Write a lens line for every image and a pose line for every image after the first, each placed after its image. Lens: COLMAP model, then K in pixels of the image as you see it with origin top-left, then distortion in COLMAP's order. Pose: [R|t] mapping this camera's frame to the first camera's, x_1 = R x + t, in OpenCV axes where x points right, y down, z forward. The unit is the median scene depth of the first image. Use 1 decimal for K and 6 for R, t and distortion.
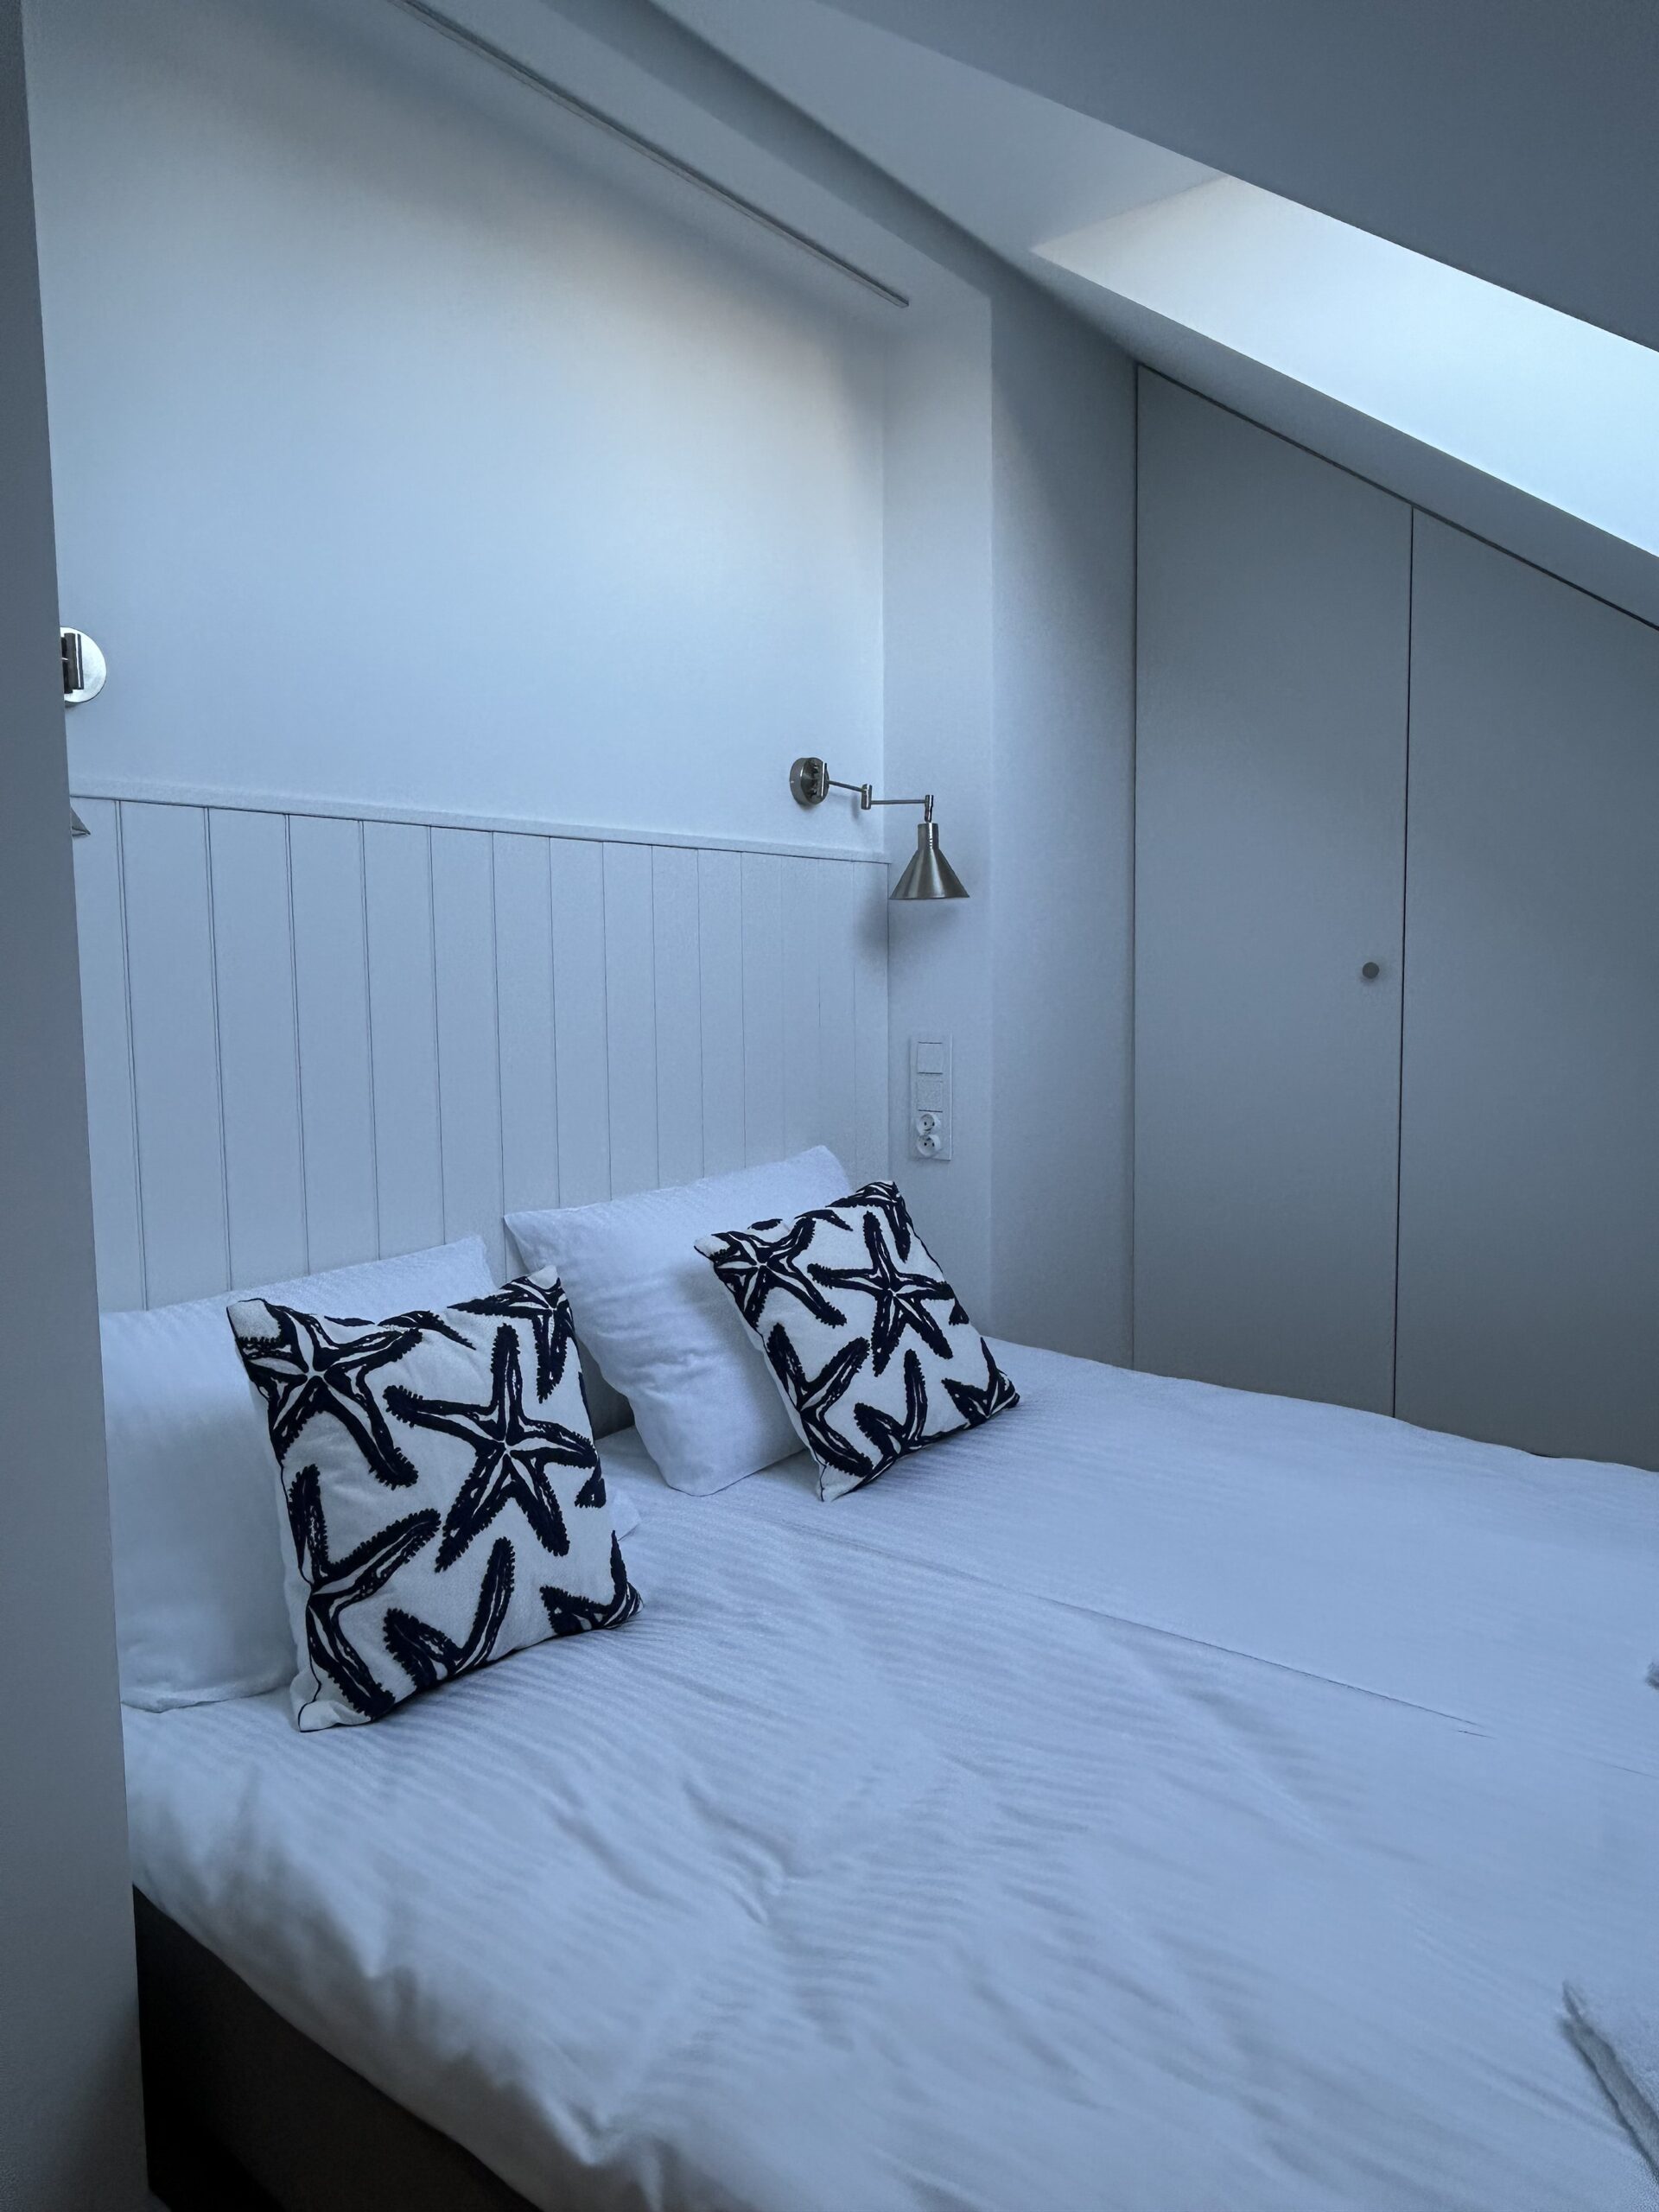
lens RADIAL K [[1454.7, 0, 841.0], [0, 1454.7, 1105.1], [0, 0, 1]] dist [-0.007042, -0.001308]
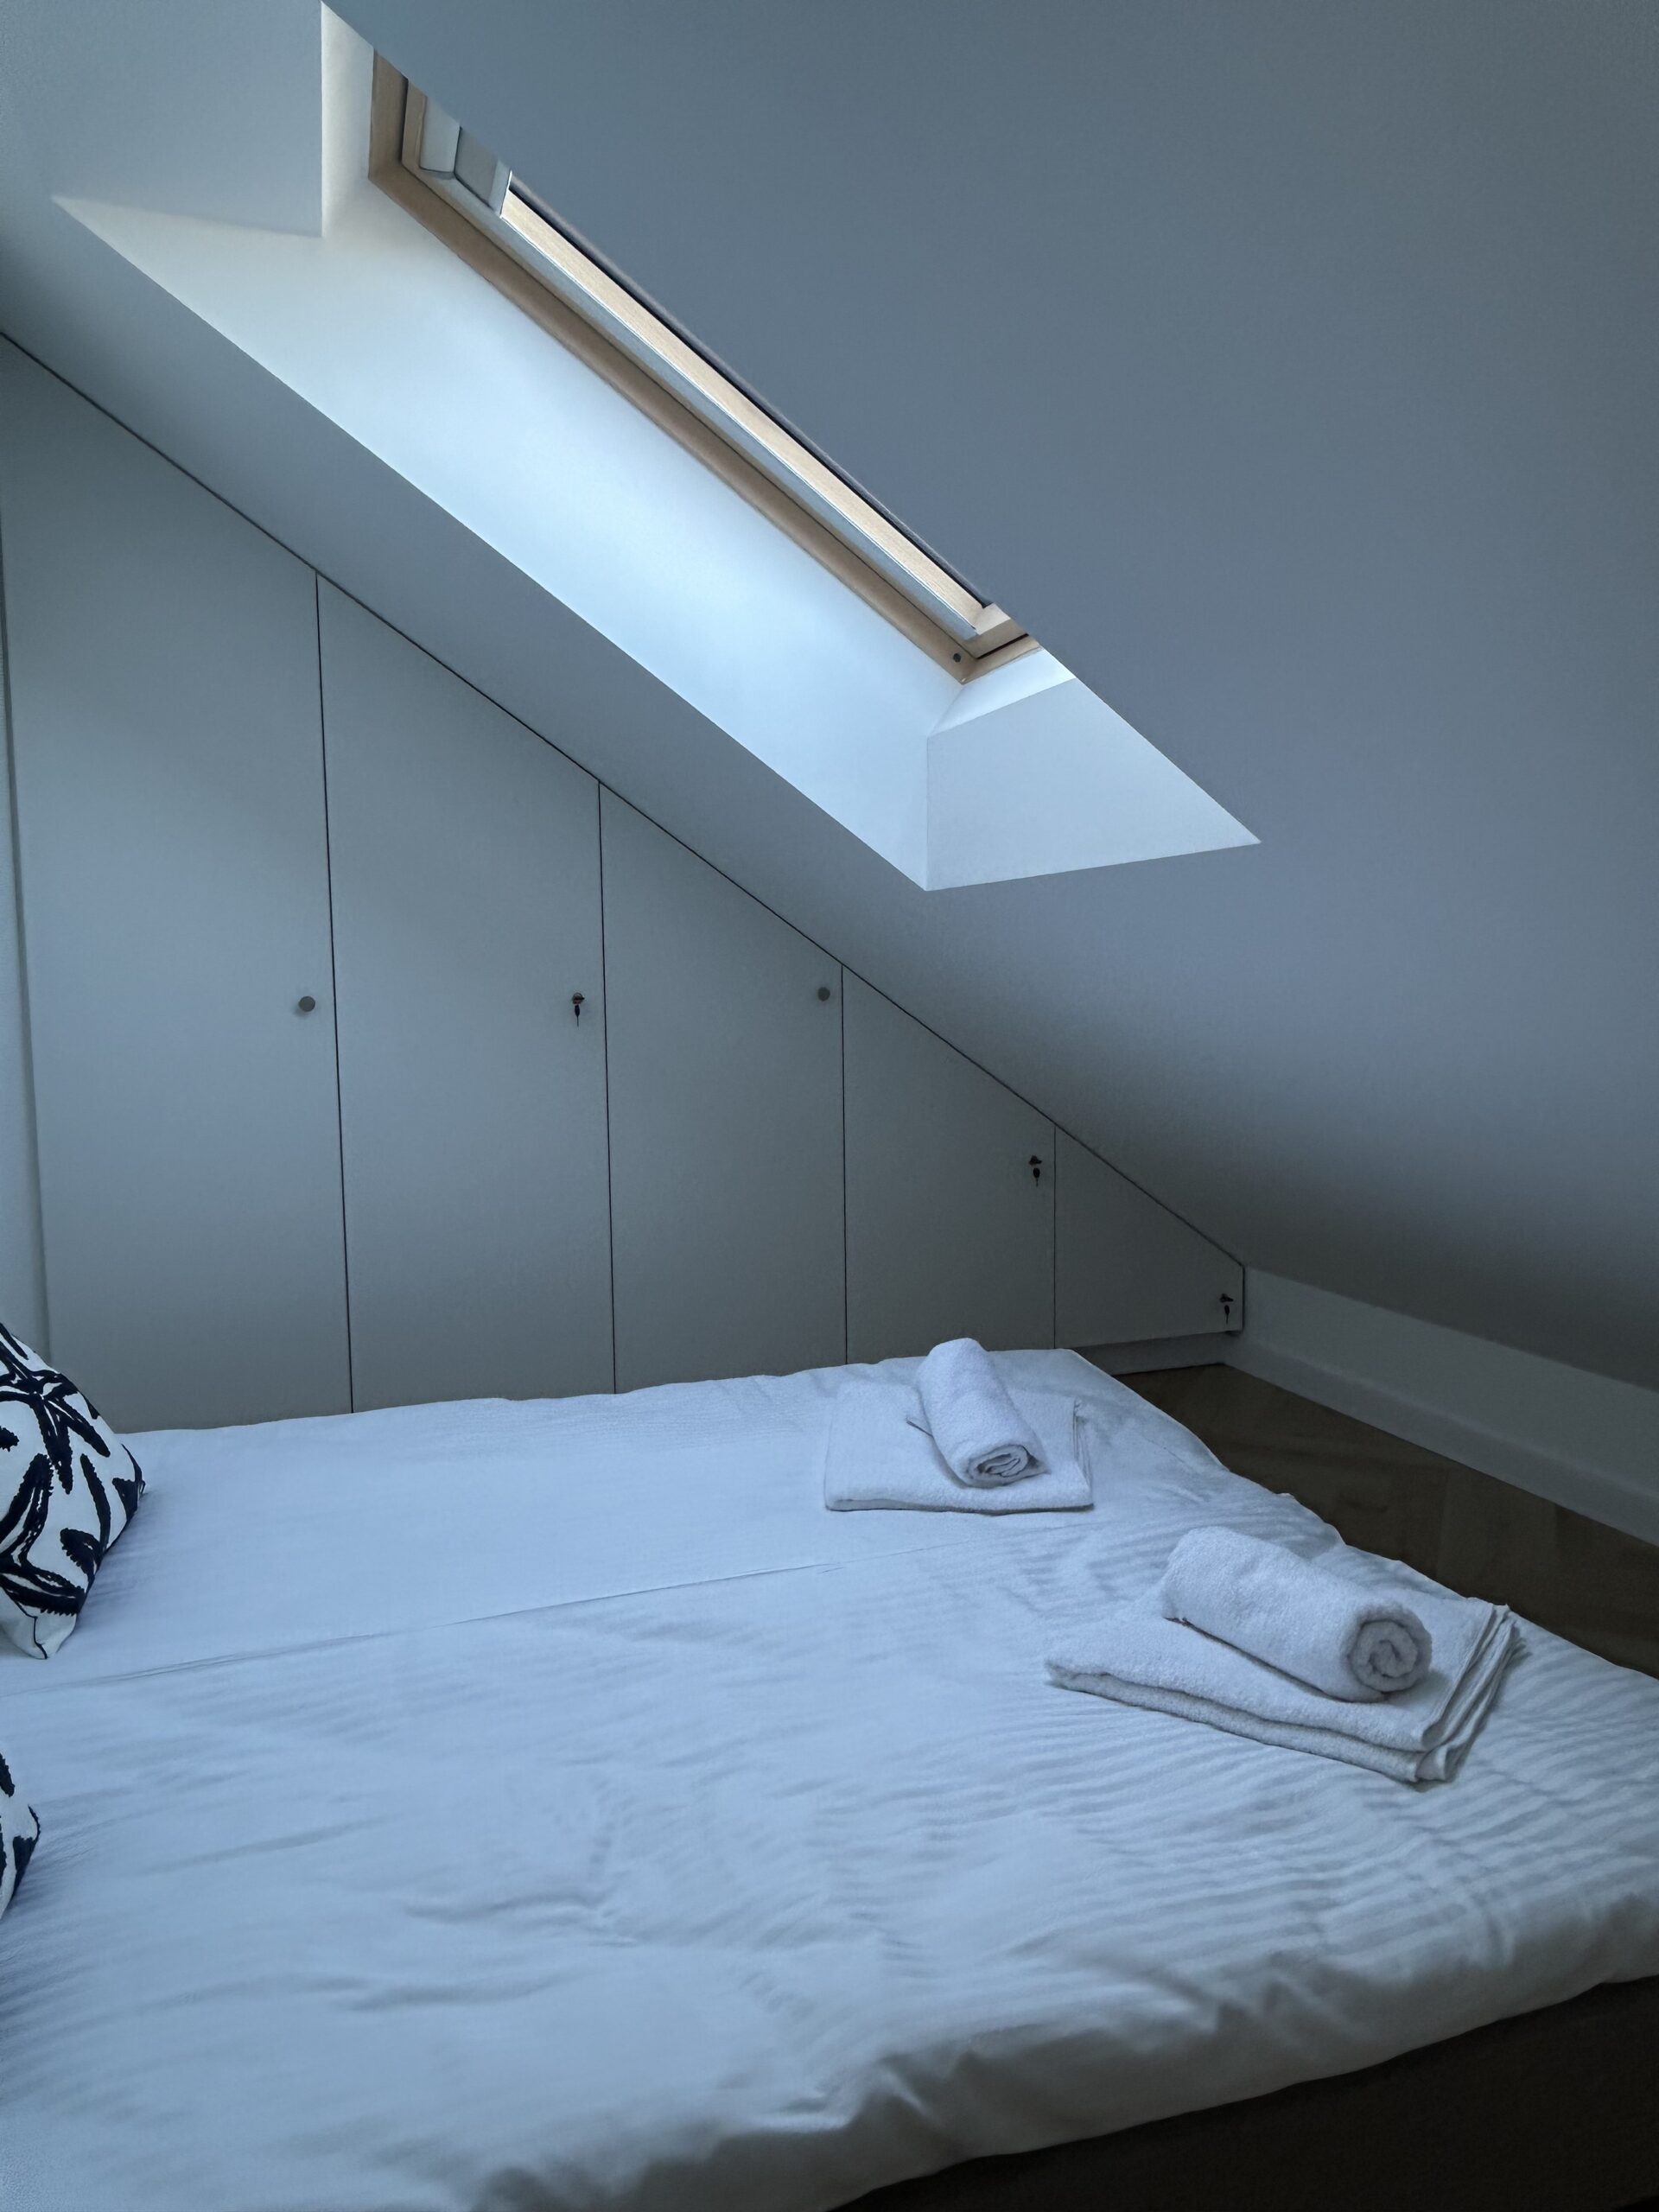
lens RADIAL K [[1454.7, 0, 841.0], [0, 1454.7, 1105.1], [0, 0, 1]] dist [-0.007042, -0.001308]
pose [[0.516392, -0.068813, 0.853583, -0.454124], [0.082082, 0.996154, 0.030649, -0.027429], [-0.852410, 0.054236, 0.520054, 0.170849]]
